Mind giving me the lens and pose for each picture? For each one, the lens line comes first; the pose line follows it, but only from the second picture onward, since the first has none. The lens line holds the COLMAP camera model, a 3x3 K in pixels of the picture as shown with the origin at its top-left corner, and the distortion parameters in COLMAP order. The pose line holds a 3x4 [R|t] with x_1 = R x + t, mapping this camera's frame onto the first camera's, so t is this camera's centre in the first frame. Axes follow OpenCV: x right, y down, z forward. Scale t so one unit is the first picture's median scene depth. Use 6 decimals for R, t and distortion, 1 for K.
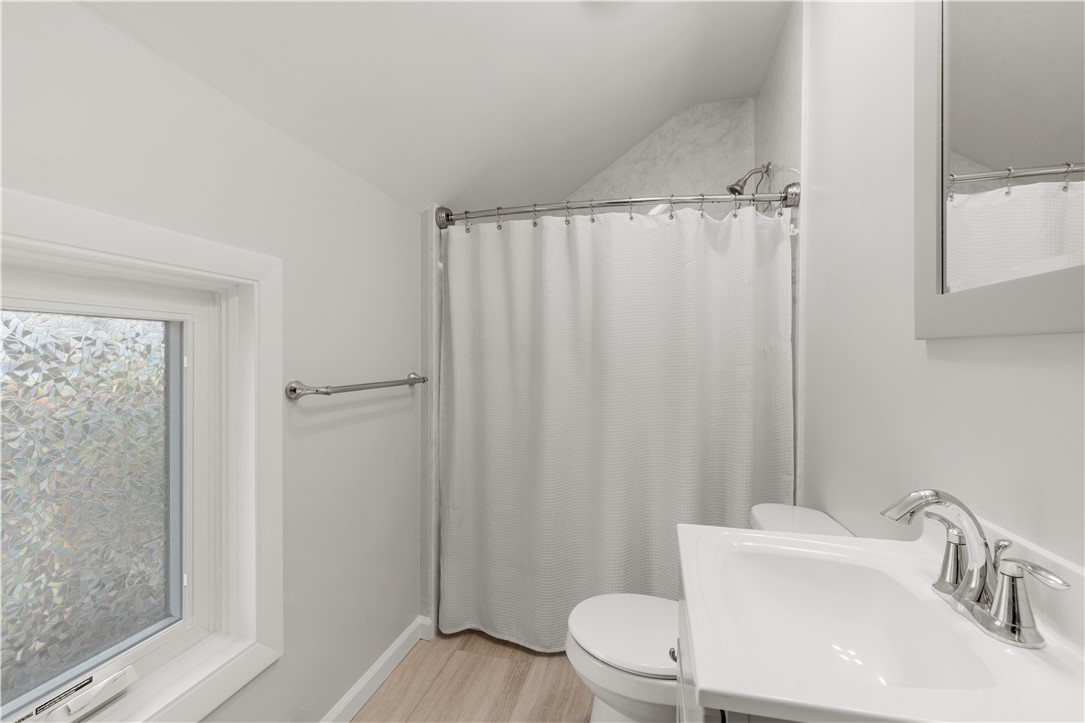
lens RADIAL K [[491.1, 0, 542.0], [0, 491.1, 355.2], [0, 0, 1]] dist [-0.000910, 0.000245]
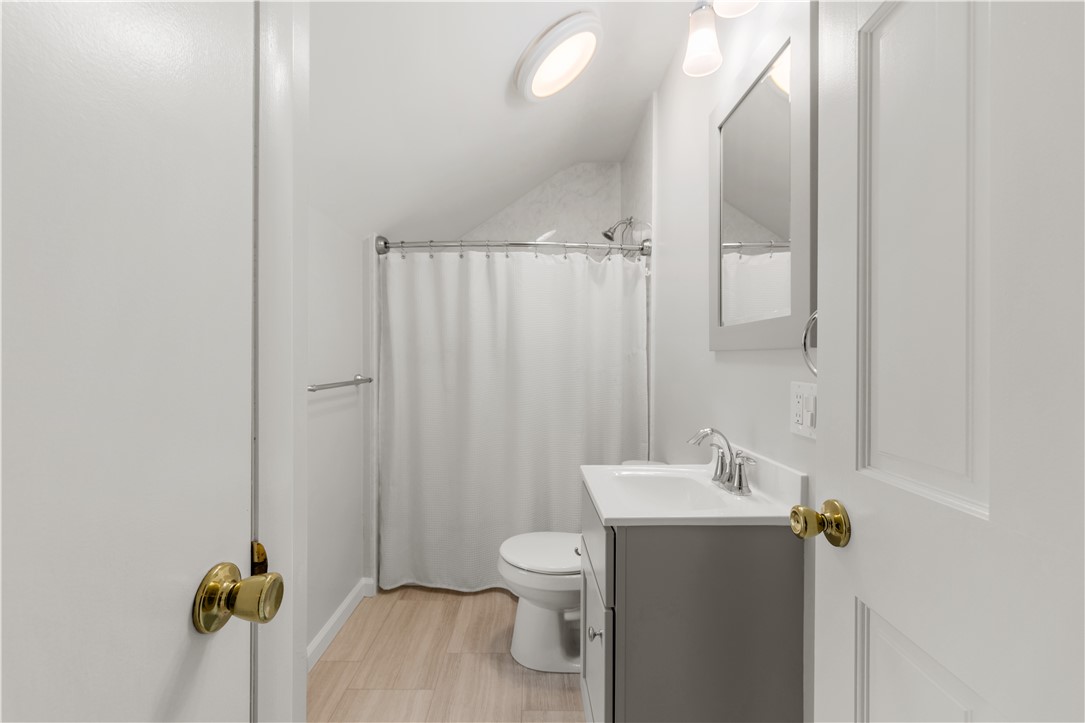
lens RADIAL K [[491.1, 0, 542.0], [0, 491.1, 355.2], [0, 0, 1]] dist [-0.000910, 0.000245]
pose [[0.967321, -0.000085, 0.253557, -0.137202], [0.001458, 0.999985, -0.005228, -0.004407], [-0.253552, 0.005427, 0.967306, -0.282833]]
